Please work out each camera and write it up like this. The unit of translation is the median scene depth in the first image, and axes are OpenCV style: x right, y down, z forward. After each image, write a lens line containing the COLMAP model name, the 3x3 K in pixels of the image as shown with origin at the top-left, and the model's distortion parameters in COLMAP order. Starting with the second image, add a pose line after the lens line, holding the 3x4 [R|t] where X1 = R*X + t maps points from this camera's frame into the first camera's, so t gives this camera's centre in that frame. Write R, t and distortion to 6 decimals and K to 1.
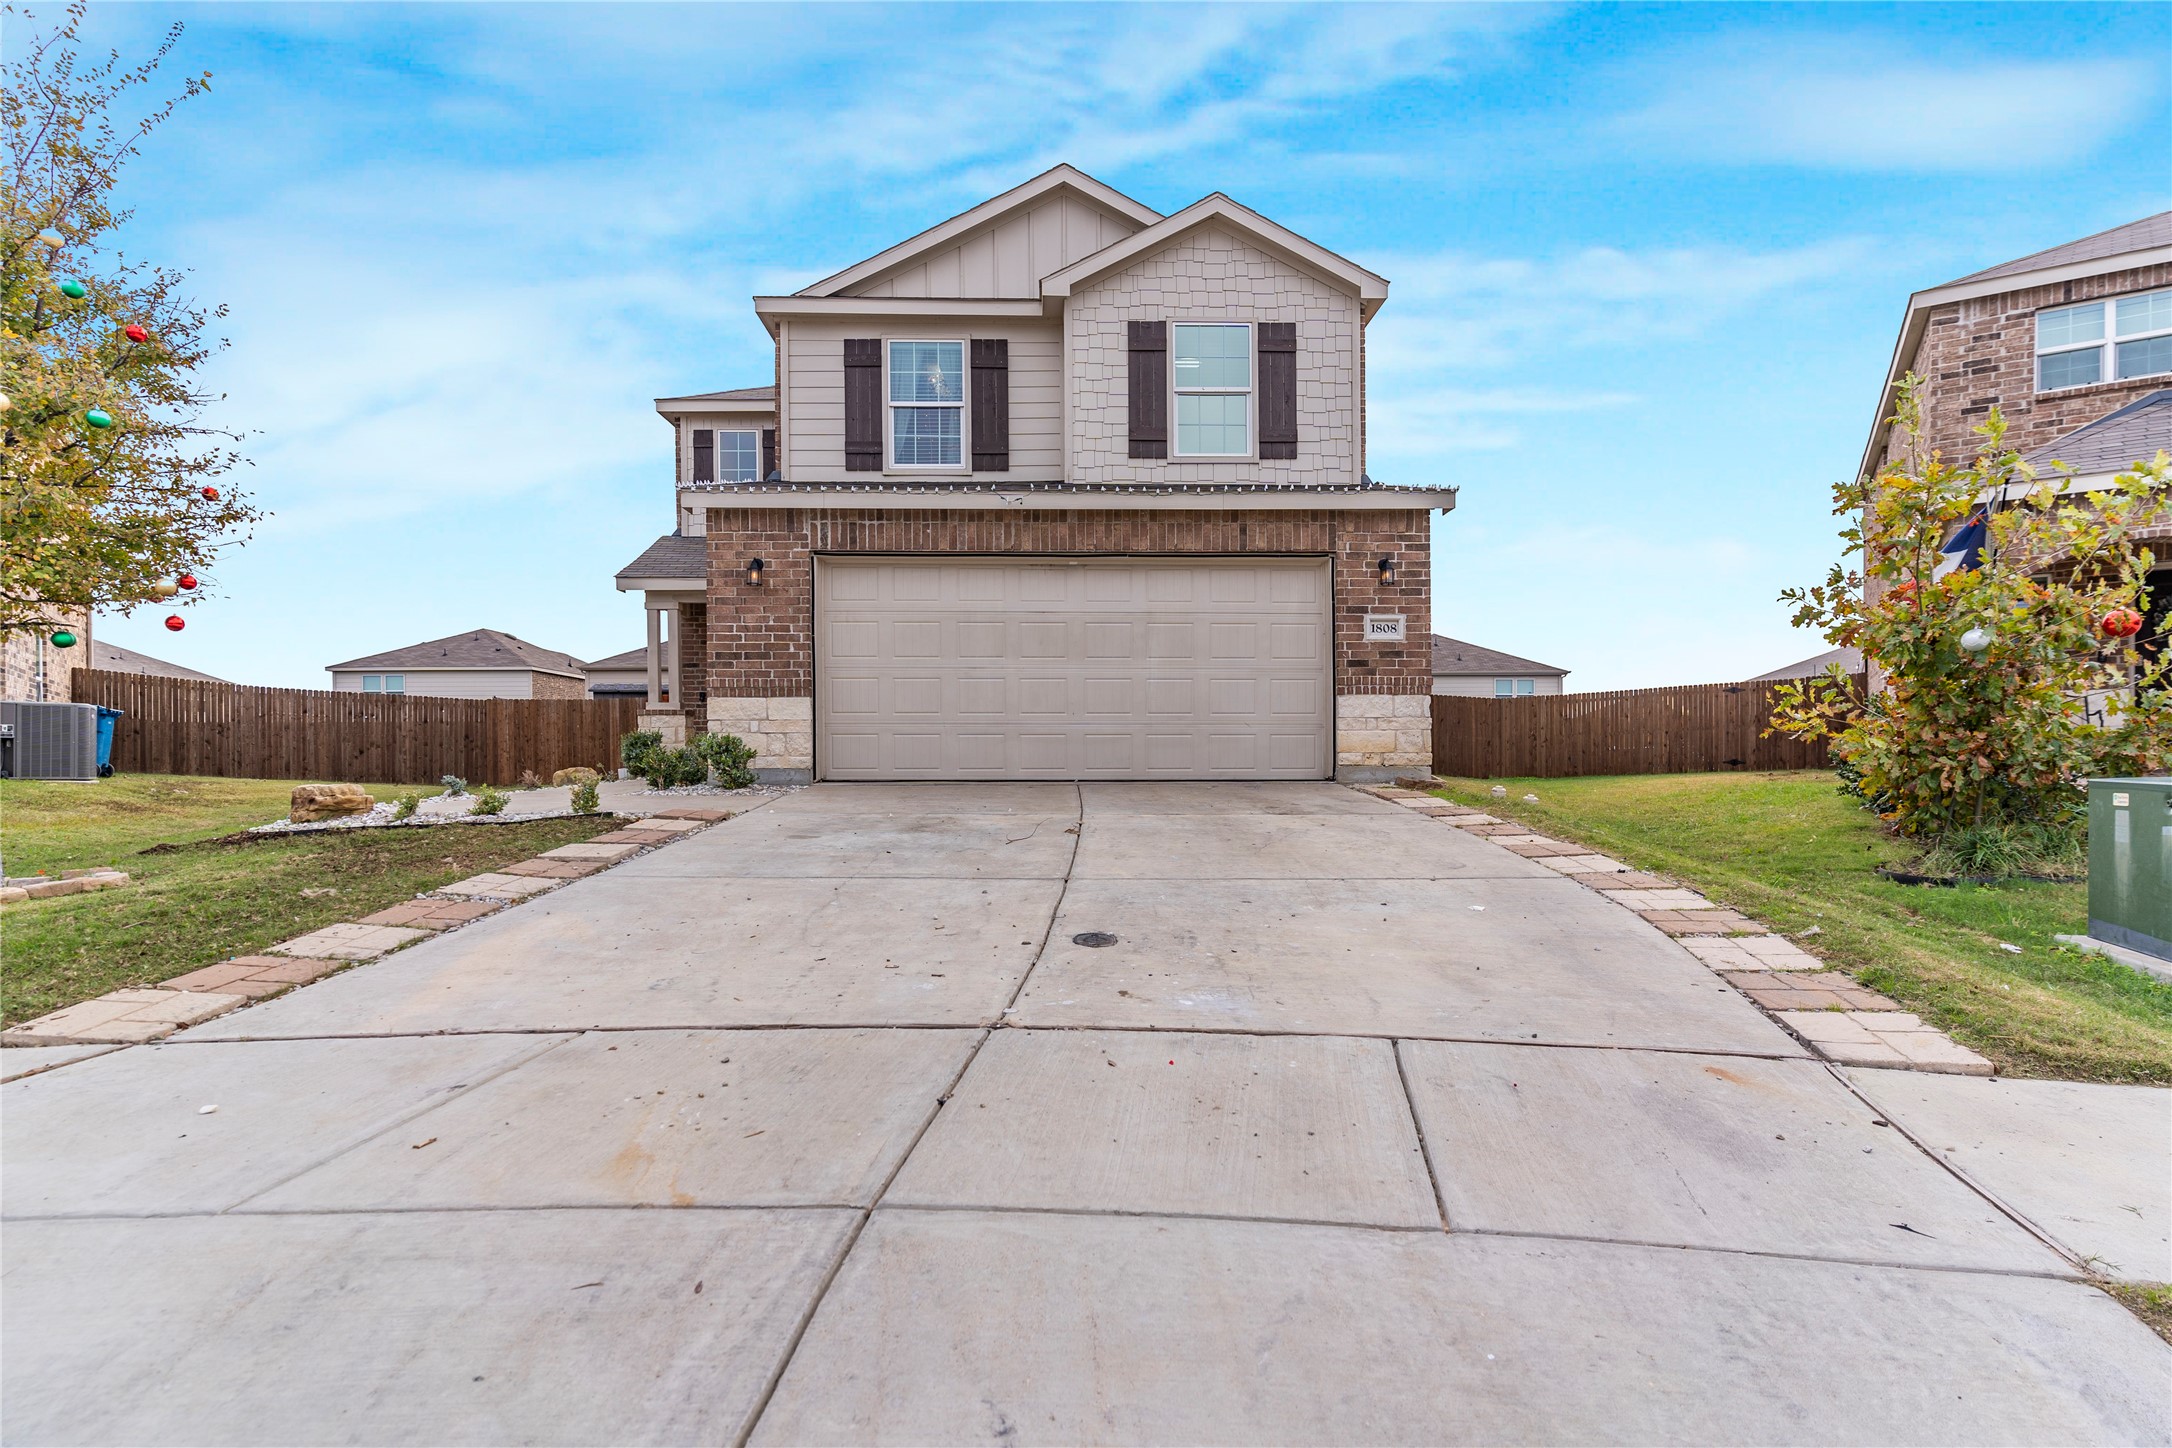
lens RADIAL K [[1068.7, 0, 1086.0], [0, 1068.7, 724.0], [0, 0, 1]] dist [-0.000384, 0.000782]
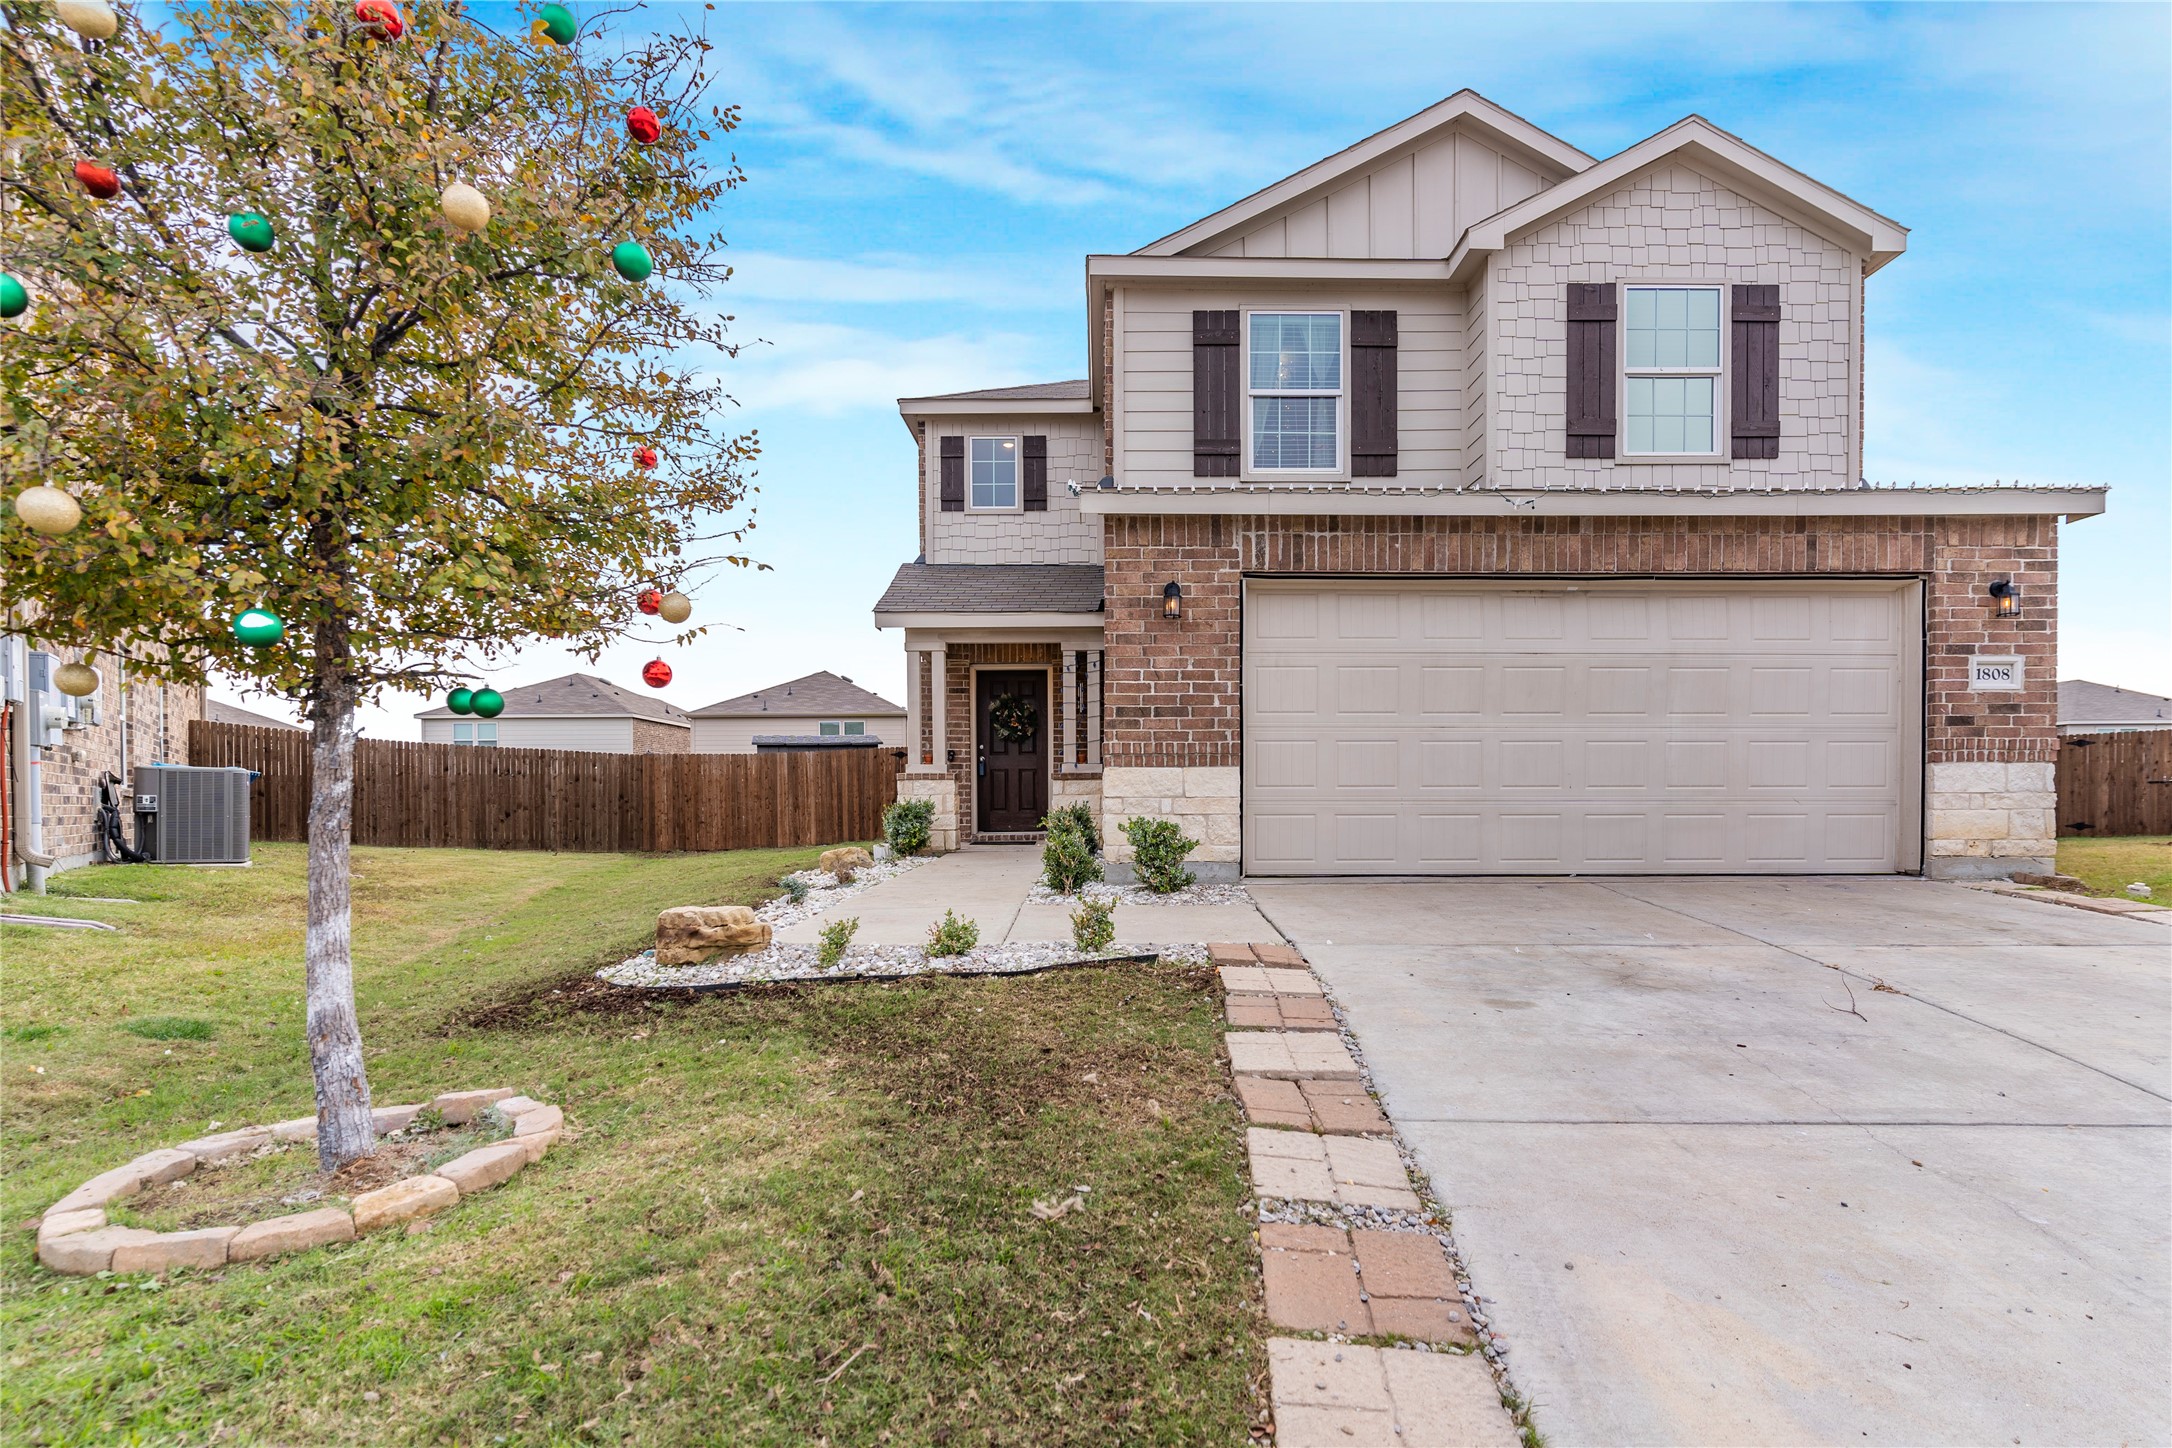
lens RADIAL K [[1049.6, 0, 1086.6], [0, 1049.6, 769.2], [0, 0, 1]] dist [0.002161, 0.001054]
pose [[0.999976, -0.000389, -0.006968, -0.341076], [0.000415, 0.999993, 0.003725, -0.024683], [0.006966, -0.003727, 0.999969, 0.246006]]
